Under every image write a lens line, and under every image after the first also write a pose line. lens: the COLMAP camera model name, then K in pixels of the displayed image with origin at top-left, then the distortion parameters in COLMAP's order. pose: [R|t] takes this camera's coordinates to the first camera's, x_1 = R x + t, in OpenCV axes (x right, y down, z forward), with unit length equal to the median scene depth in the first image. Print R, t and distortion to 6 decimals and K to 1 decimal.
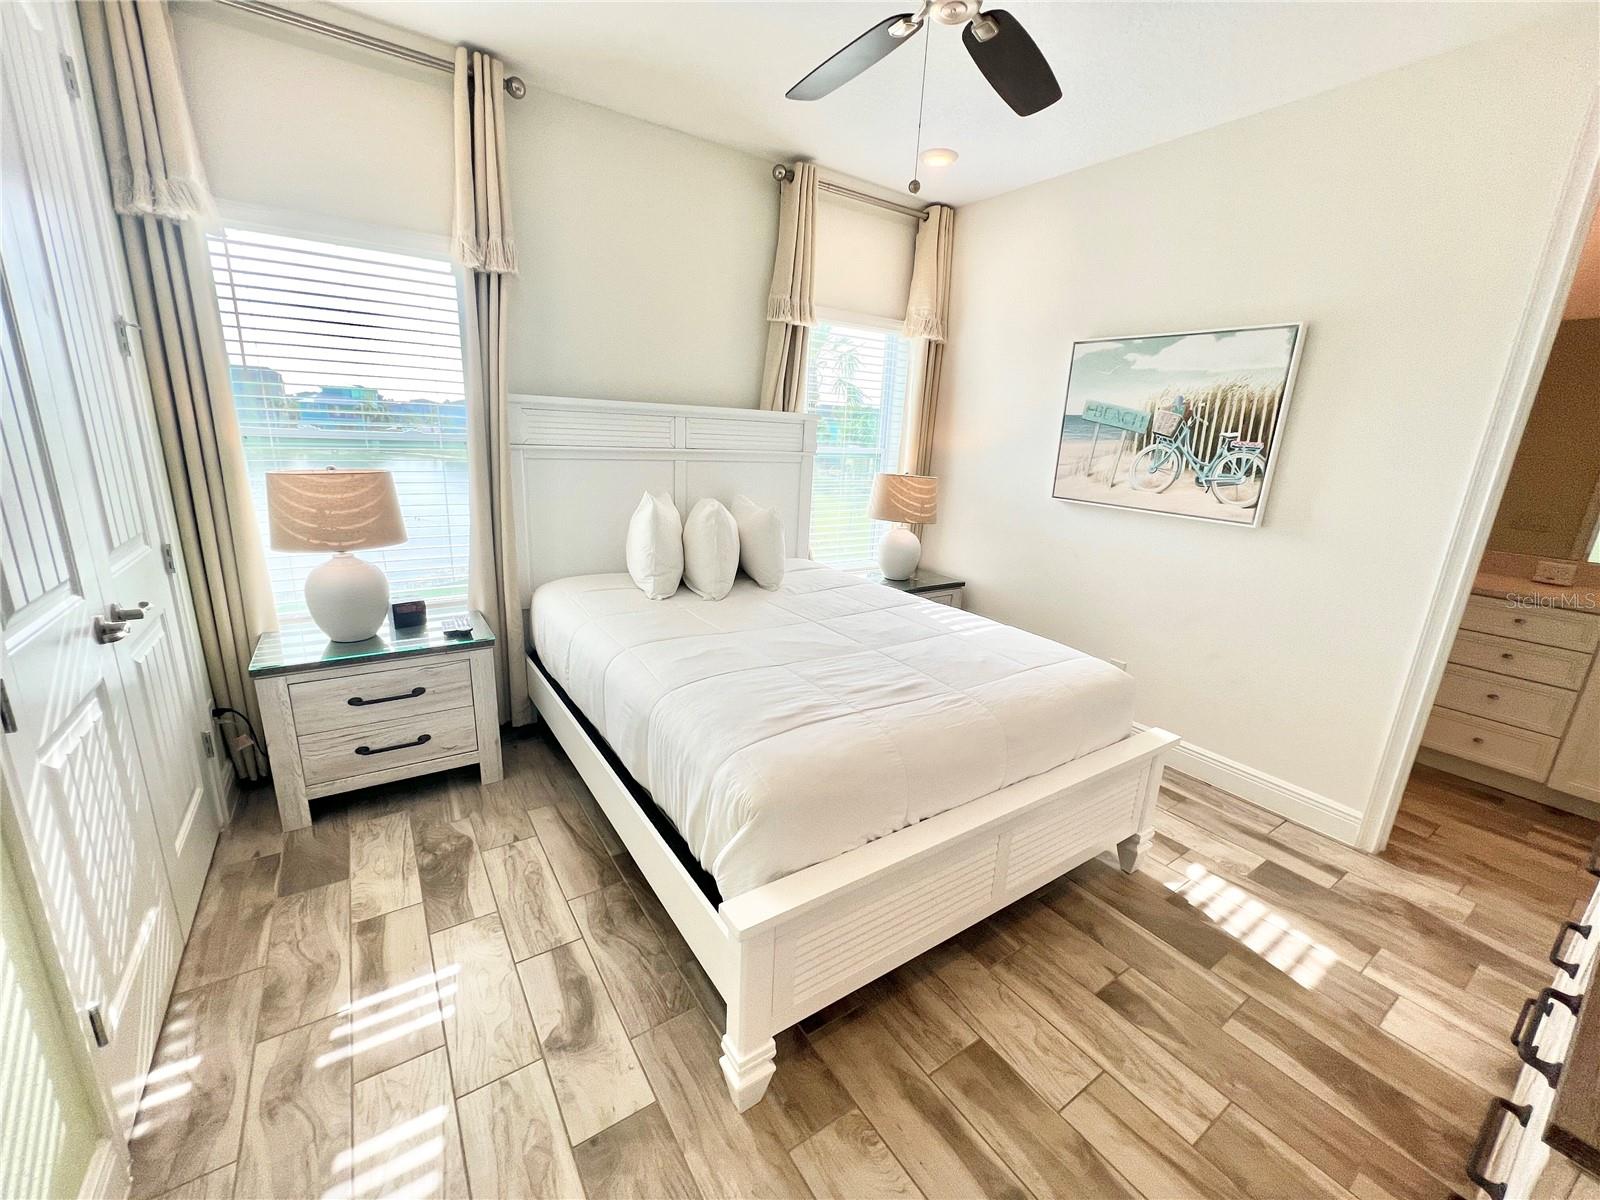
lens RADIAL K [[641.6, 0, 796.6], [0, 641.6, 600.7], [0, 0, 1]] dist [-0.000415, 0.000212]
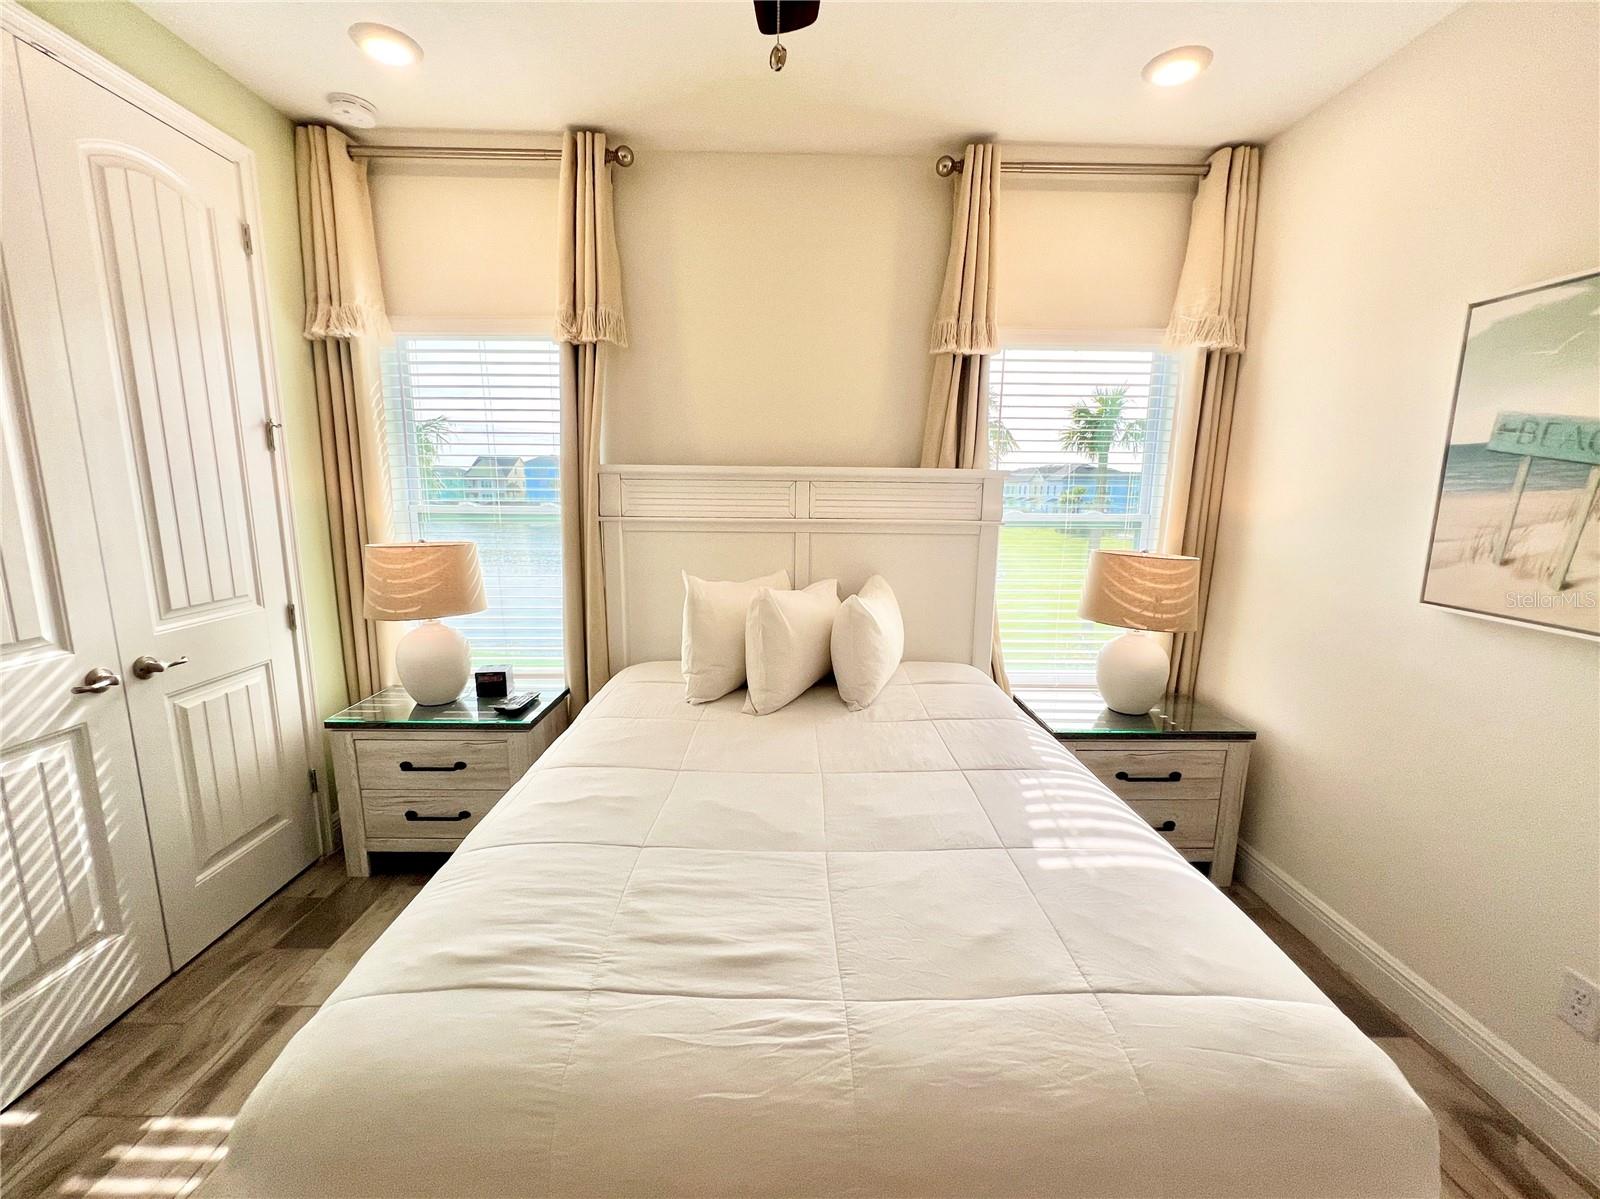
lens RADIAL K [[654.6, 0, 797.0], [0, 654.6, 600.6], [0, 0, 1]] dist [-0.002236, 0.000650]
pose [[0.838349, 0.056068, -0.542244, 0.313230], [-0.113563, 0.990836, -0.073125, -0.079836], [0.533174, 0.122883, 0.837033, 0.346596]]
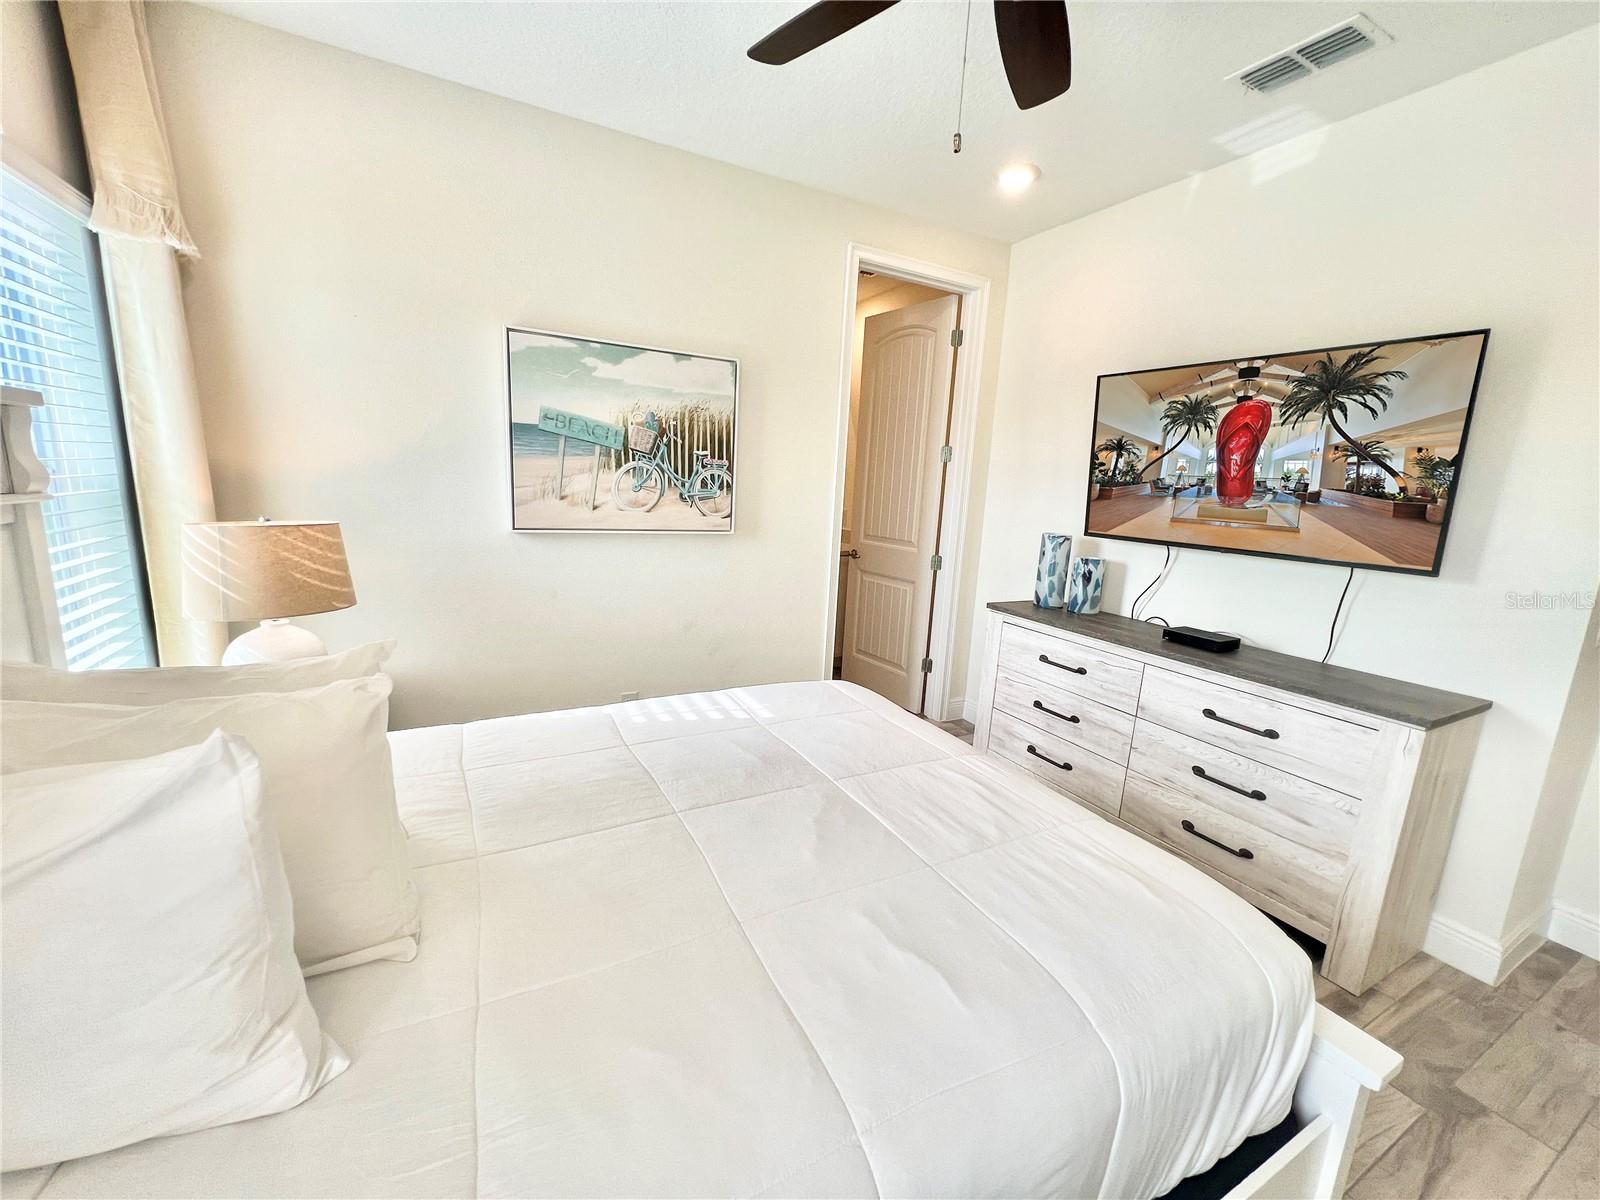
lens RADIAL K [[641.6, 0, 796.6], [0, 641.6, 600.7], [0, 0, 1]] dist [-0.000415, 0.000212]
pose [[0.108979, -0.232386, 0.966499, -0.383945], [0.217502, 0.954304, 0.204930, -0.195409], [-0.969957, 0.187883, 0.154543, 0.681826]]
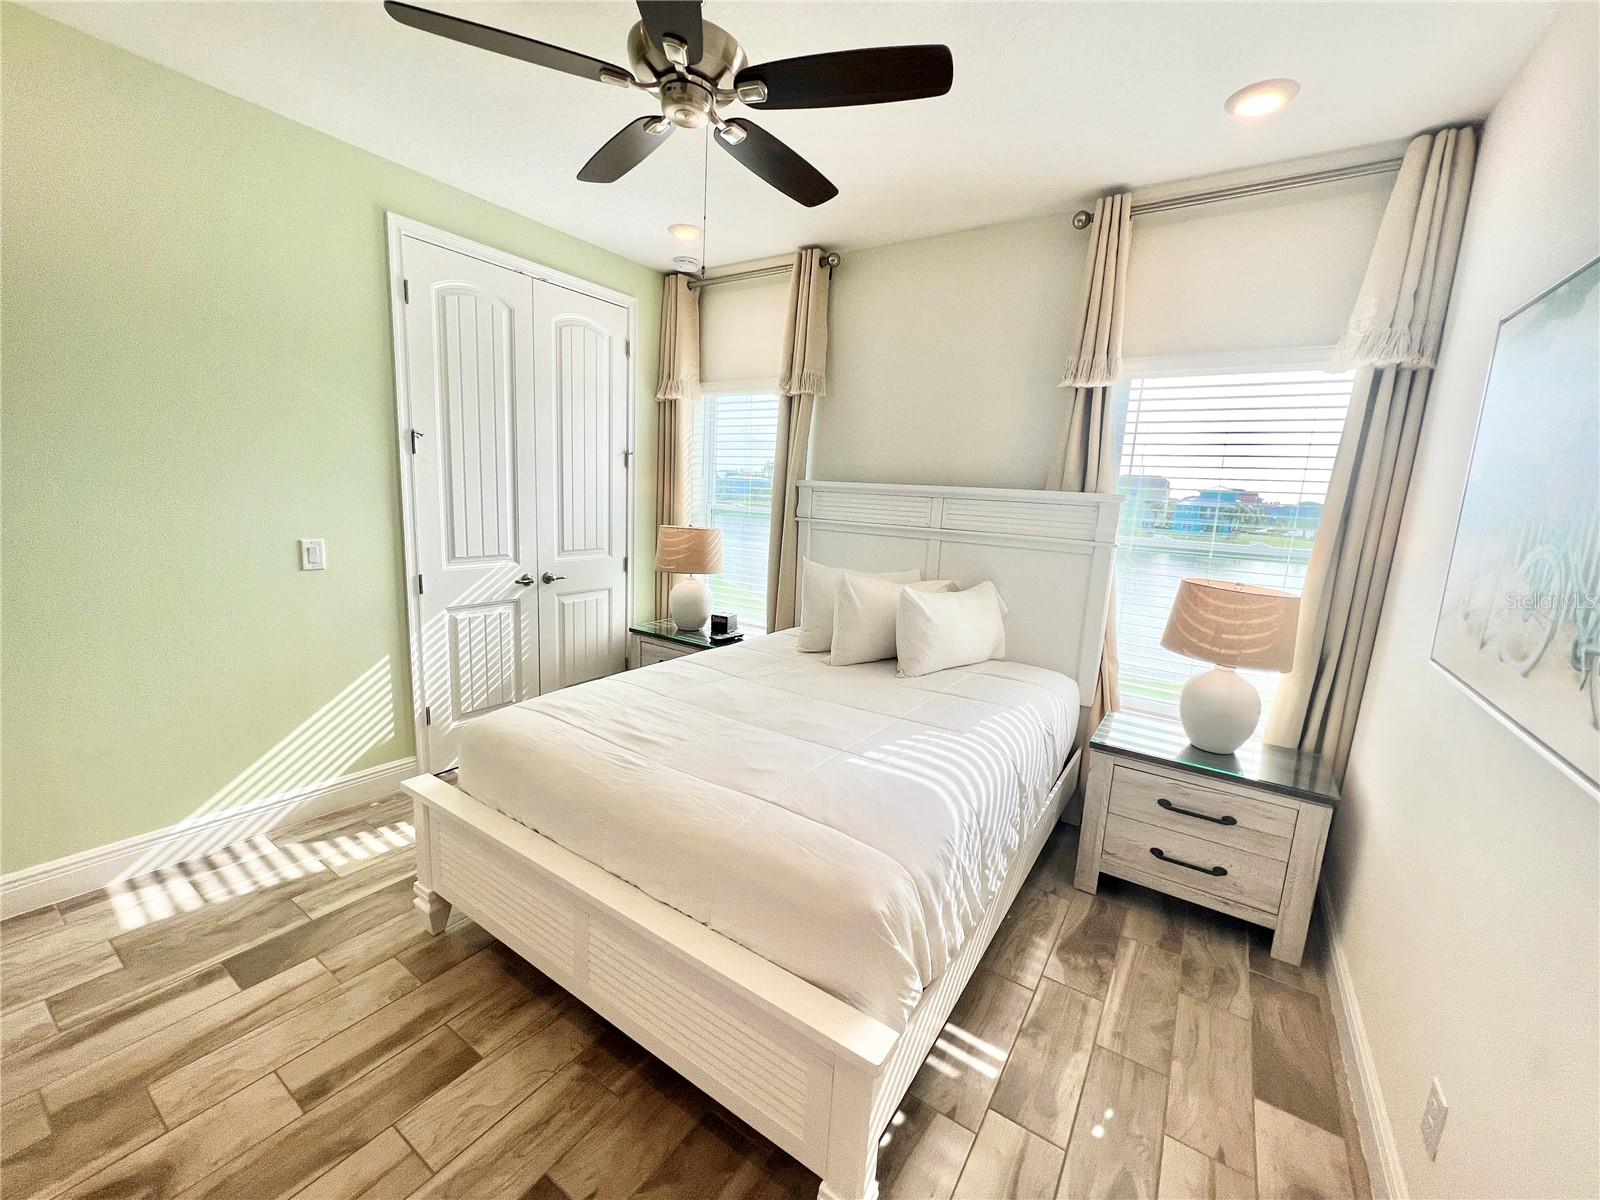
lens RADIAL K [[641.6, 0, 796.6], [0, 641.6, 600.7], [0, 0, 1]] dist [-0.000415, 0.000212]
pose [[0.379885, 0.133285, -0.915381, 0.761205], [-0.270528, 0.962309, 0.027849, -0.111008], [0.884592, 0.237056, 0.401624, 0.491499]]
